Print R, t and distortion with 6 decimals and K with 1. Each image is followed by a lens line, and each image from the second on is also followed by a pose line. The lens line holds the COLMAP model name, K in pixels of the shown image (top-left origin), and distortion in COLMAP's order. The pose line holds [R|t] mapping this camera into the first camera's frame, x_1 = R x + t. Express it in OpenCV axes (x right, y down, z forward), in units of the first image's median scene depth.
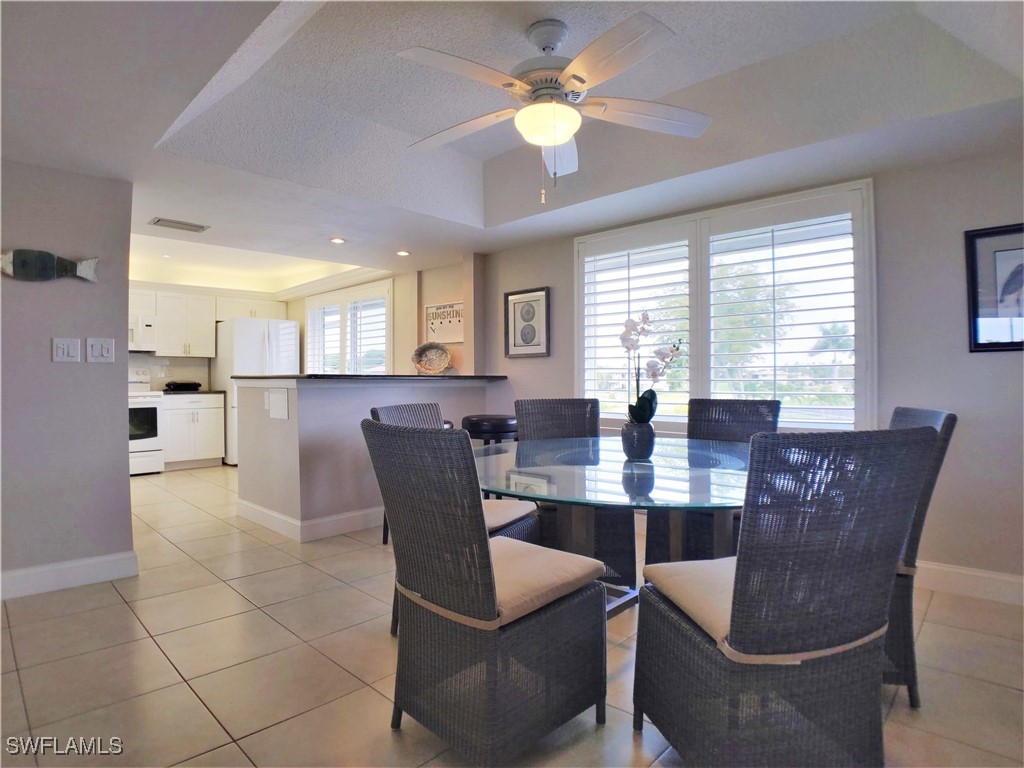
lens RADIAL K [[562.4, 0, 508.5], [0, 562.4, 379.1], [0, 0, 1]] dist [-0.089065, 0.008050]
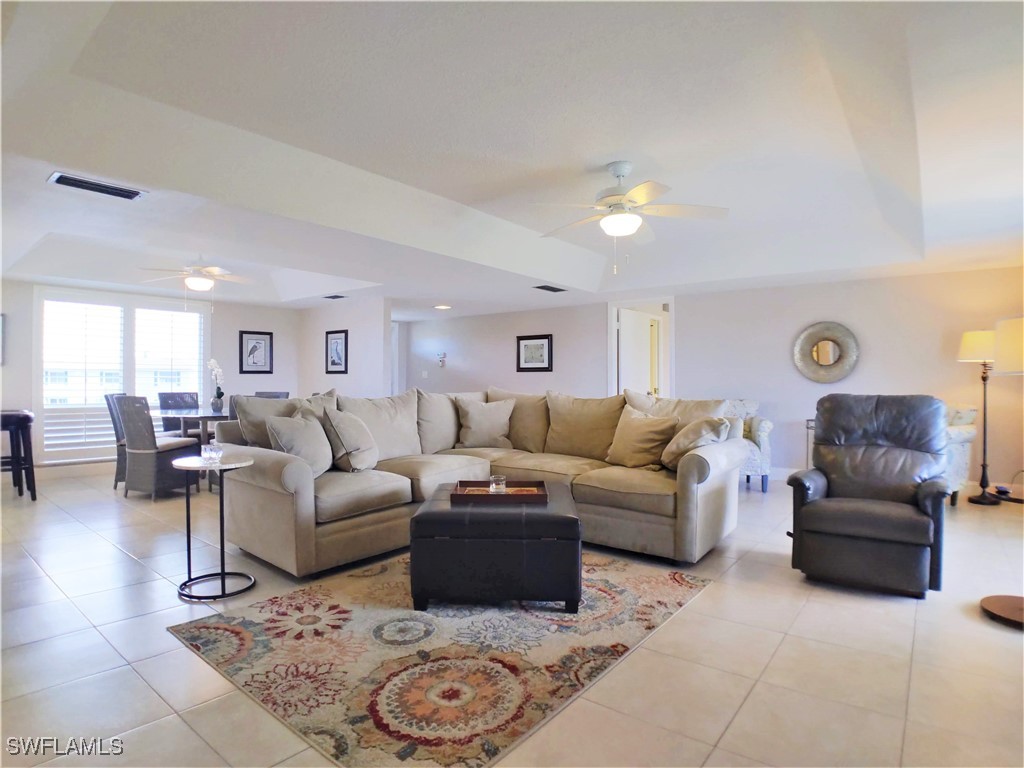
lens RADIAL K [[562.4, 0, 505.0], [0, 562.4, 378.0], [0, 0, 1]] dist [-0.089065, 0.008050]
pose [[-0.078006, 0.010858, 0.996894, -1.237595], [-0.002281, 0.999936, -0.011070, 0.001079], [-0.996950, -0.003137, -0.077977, -0.095964]]
